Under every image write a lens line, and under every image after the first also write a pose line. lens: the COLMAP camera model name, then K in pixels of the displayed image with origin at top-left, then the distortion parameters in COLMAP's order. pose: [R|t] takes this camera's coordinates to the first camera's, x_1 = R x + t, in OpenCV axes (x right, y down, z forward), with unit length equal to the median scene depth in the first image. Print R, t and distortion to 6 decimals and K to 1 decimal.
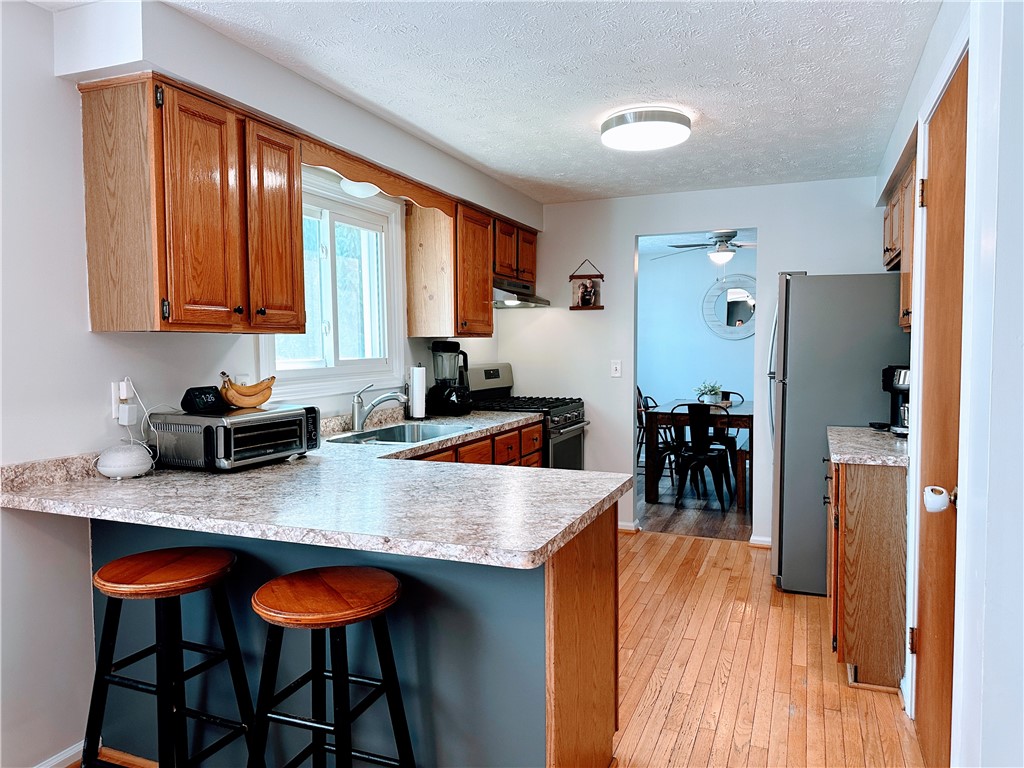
lens RADIAL K [[724.2, 0, 512.0], [0, 724.2, 384.0], [0, 0, 1]] dist [0.089984, -0.137567]
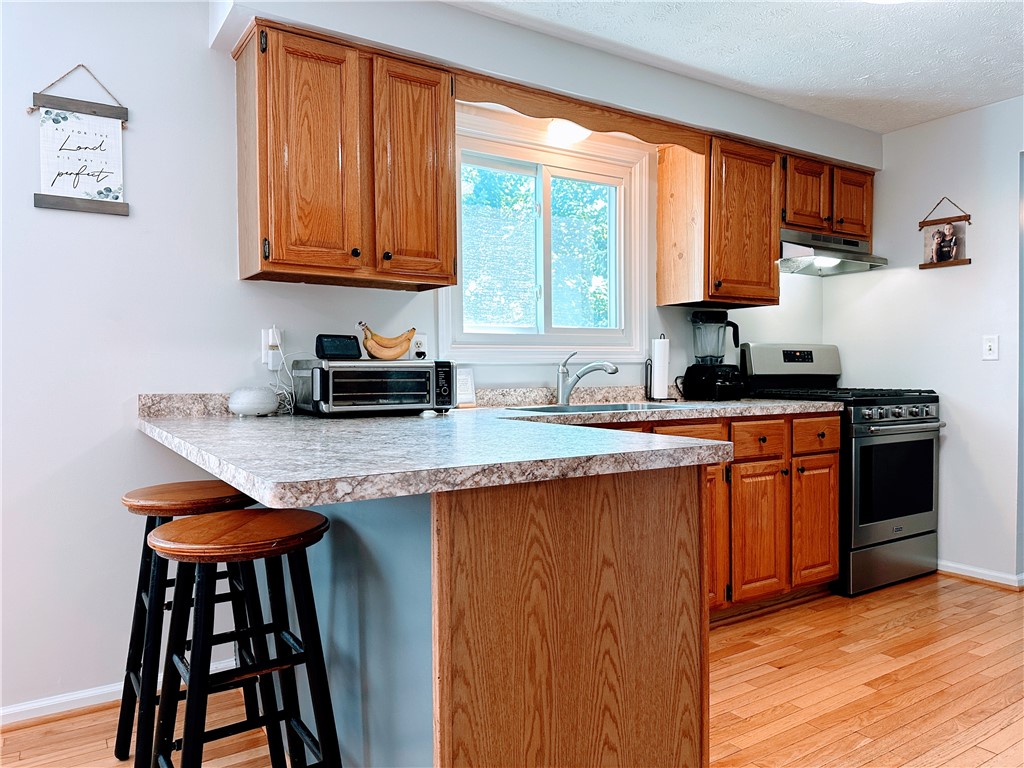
lens RADIAL K [[724.2, 0, 512.0], [0, 724.2, 384.0], [0, 0, 1]] dist [0.089984, -0.137567]
pose [[0.815395, 0.011671, -0.578787, 0.243739], [-0.031404, 0.999216, -0.024095, 0.061034], [0.578052, 0.037823, 0.815123, 0.233178]]
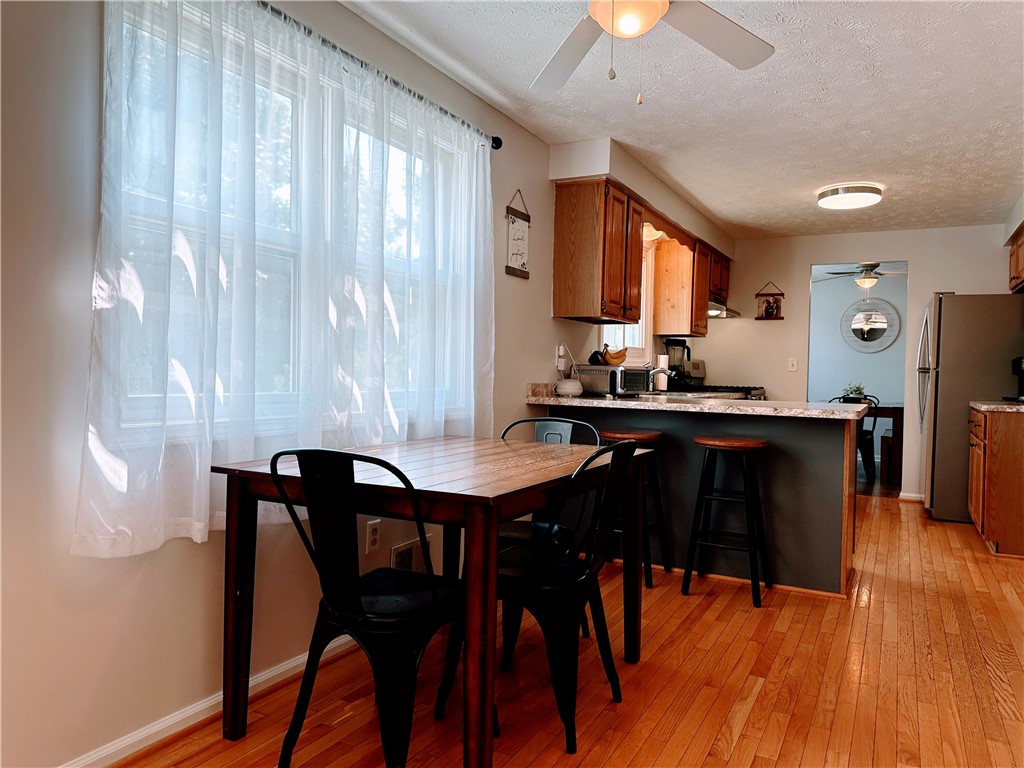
lens RADIAL K [[725.8, 0, 490.8], [0, 725.8, 381.6], [0, 0, 1]] dist [-0.008931, -0.006291]
pose [[0.990816, 0.027777, -0.132332, -0.308423], [-0.032743, 0.998833, -0.035498, 0.102111], [0.131191, 0.039505, 0.990570, -0.512115]]
